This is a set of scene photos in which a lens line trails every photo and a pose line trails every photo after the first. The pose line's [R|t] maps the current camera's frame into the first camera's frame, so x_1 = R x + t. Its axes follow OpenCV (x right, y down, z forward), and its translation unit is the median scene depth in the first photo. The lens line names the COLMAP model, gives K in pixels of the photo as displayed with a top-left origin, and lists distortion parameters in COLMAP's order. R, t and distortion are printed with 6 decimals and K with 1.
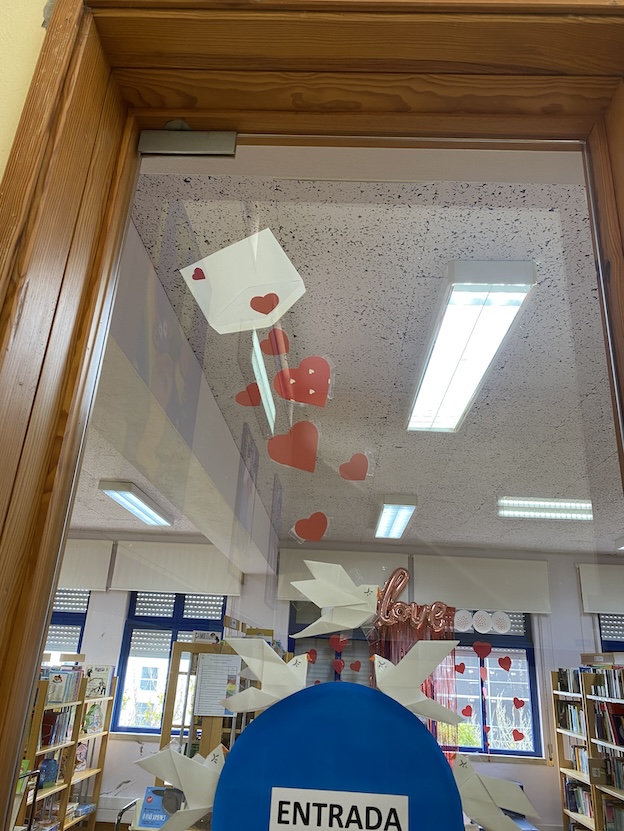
lens RADIAL K [[642.4, 0, 317.5], [0, 642.4, 418.4], [0, 0, 1]] dist [0.026613, -0.009987]
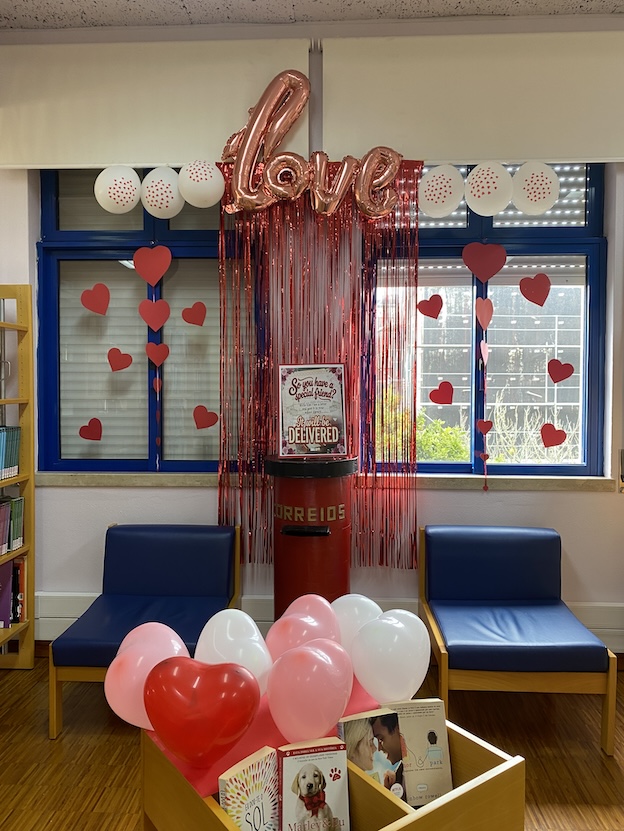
lens RADIAL K [[642.4, 0, 310.2], [0, 642.4, 417.3], [0, 0, 1]] dist [0.026613, -0.009987]
pose [[0.998496, -0.048559, -0.025467, 0.147078], [0.054707, 0.913686, 0.402721, 0.276894], [0.003713, -0.403509, 0.914968, 0.570779]]
